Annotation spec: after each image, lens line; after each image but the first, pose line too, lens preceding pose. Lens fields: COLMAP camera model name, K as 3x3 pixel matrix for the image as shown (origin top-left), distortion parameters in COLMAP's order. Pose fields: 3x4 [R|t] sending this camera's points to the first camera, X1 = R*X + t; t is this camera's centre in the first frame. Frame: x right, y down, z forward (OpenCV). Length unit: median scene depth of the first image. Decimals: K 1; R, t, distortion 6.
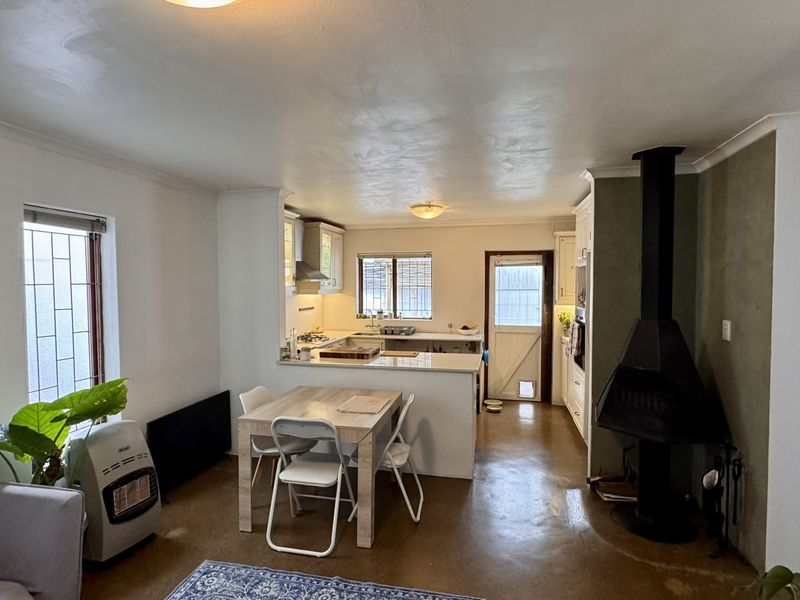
lens RADIAL K [[427.5, 0, 400.0], [0, 427.5, 300.0], [0, 0, 1]] dist [0.001405, -0.000470]
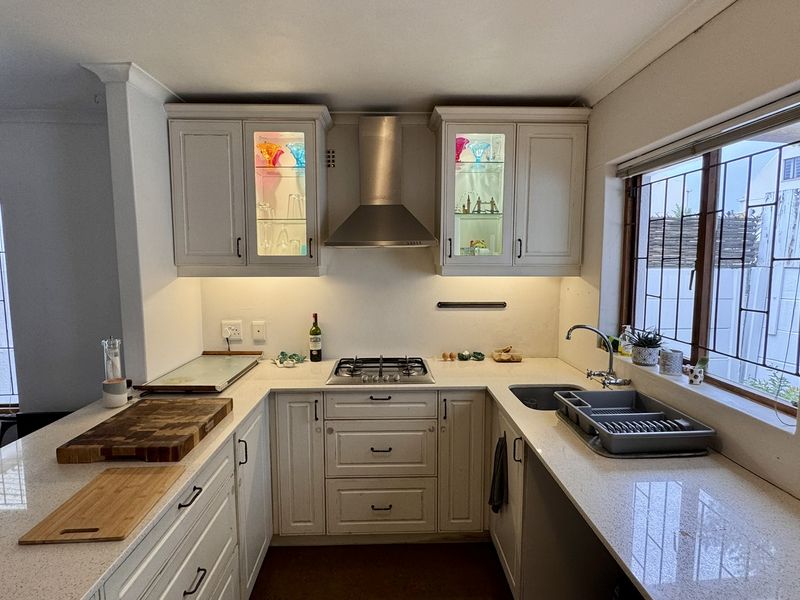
lens RADIAL K [[427.5, 0, 400.0], [0, 427.5, 300.0], [0, 0, 1]] dist [0.001405, -0.000470]
pose [[0.260382, 0.094955, -0.960825, 0.220140], [-0.035702, 0.995418, 0.088699, -0.024617], [0.964845, 0.011208, 0.262579, 0.799770]]
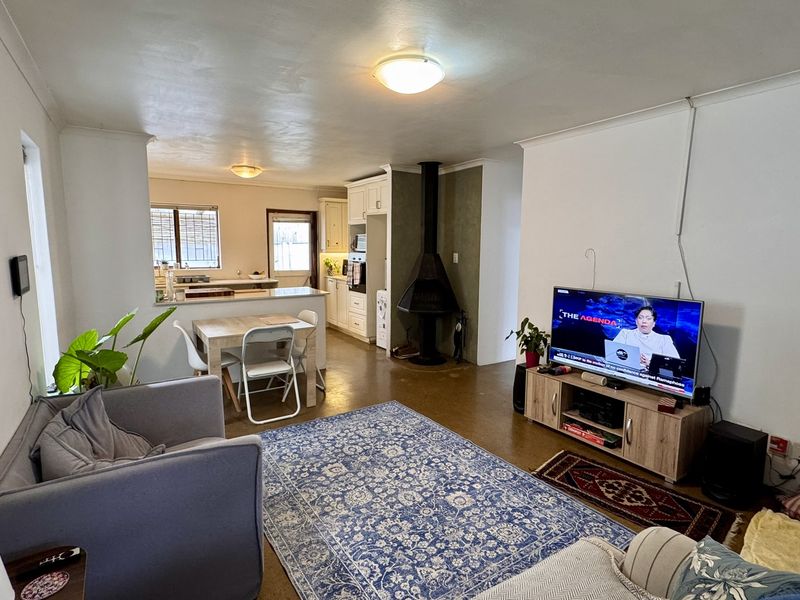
lens RADIAL K [[427.5, 0, 400.0], [0, 427.5, 300.0], [0, 0, 1]] dist [0.001405, -0.000470]
pose [[0.699146, -0.085170, 0.709888, -0.412174], [0.020132, 0.994831, 0.099528, 0.028516], [-0.714696, -0.055293, 0.697246, -0.113422]]
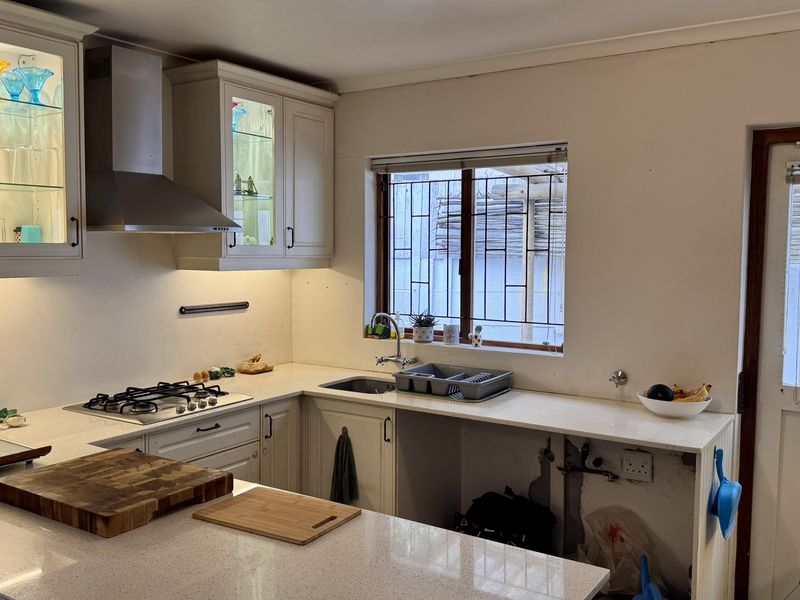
lens RADIAL K [[739.4, 0, 400.0], [0, 739.4, 300.0], [0, 0, 1]] dist [0.228564, -0.499670]
pose [[0.937033, 0.032407, -0.347733, 0.161271], [-0.020474, 0.999070, 0.037938, -0.014360], [0.348639, -0.028429, 0.936826, 0.445091]]
